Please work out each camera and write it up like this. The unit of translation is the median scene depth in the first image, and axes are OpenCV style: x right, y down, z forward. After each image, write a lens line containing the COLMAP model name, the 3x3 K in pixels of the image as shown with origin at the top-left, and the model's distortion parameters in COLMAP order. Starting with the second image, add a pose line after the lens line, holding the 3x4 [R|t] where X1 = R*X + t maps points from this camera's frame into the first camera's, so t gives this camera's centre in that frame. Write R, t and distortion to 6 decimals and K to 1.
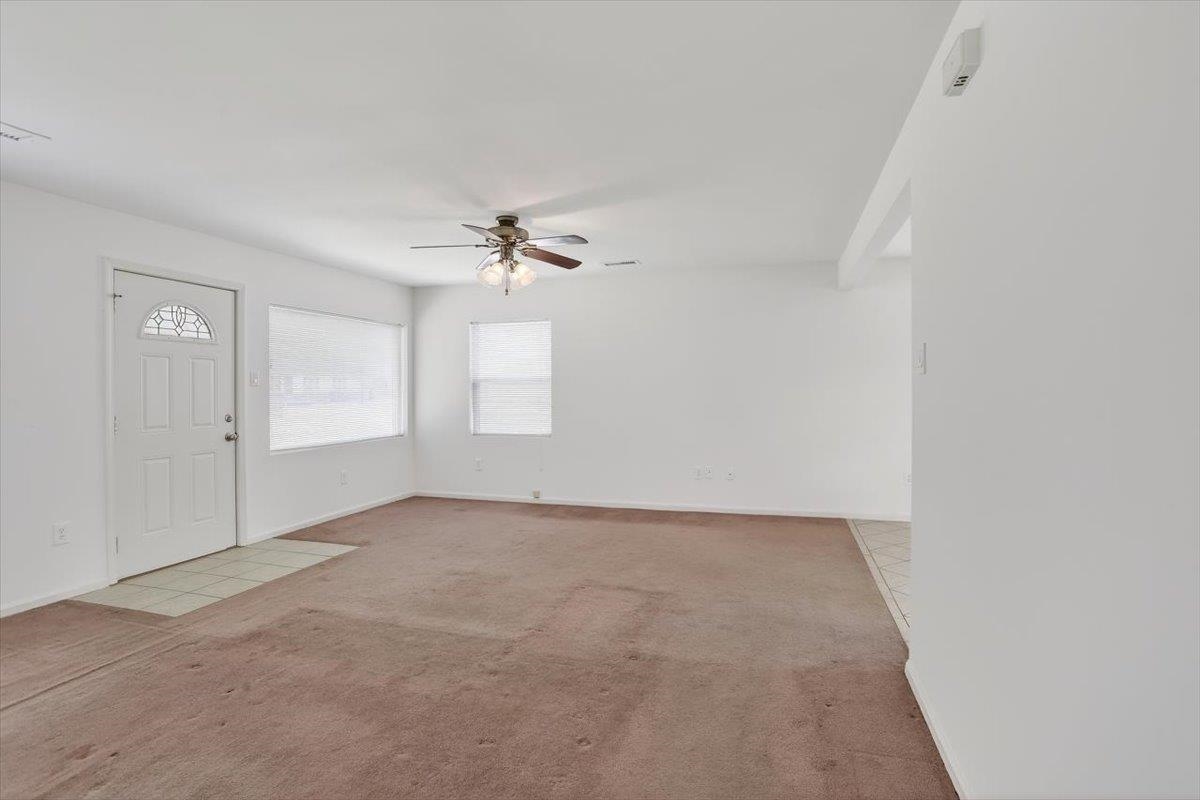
lens RADIAL K [[584.7, 0, 596.5], [0, 584.7, 398.2], [0, 0, 1]] dist [-0.076487, 0.031405]
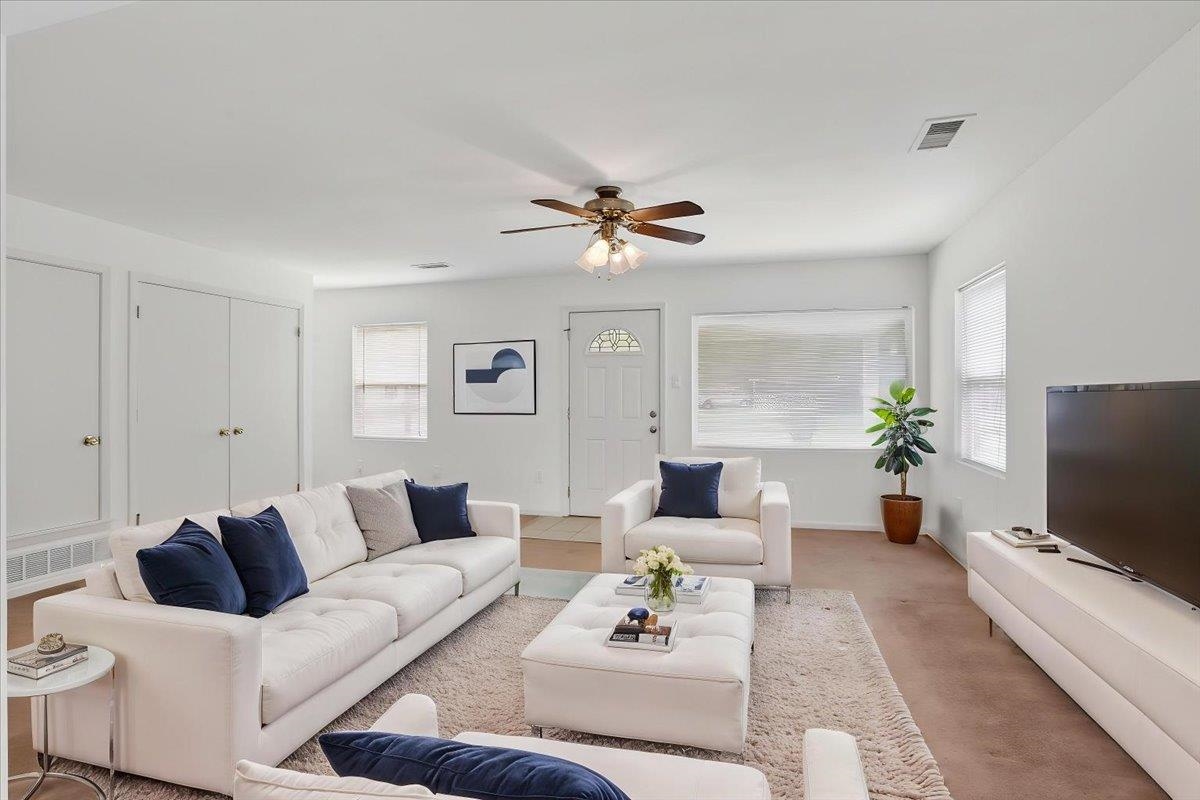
lens RADIAL K [[584.7, 0, 596.5], [0, 584.7, 398.2], [0, 0, 1]] dist [-0.076487, 0.031405]
pose [[0.038255, 0.018744, -0.999092, 0.639096], [-0.012163, 0.999759, 0.018291, -0.021863], [0.999194, 0.011452, 0.038473, 0.868861]]
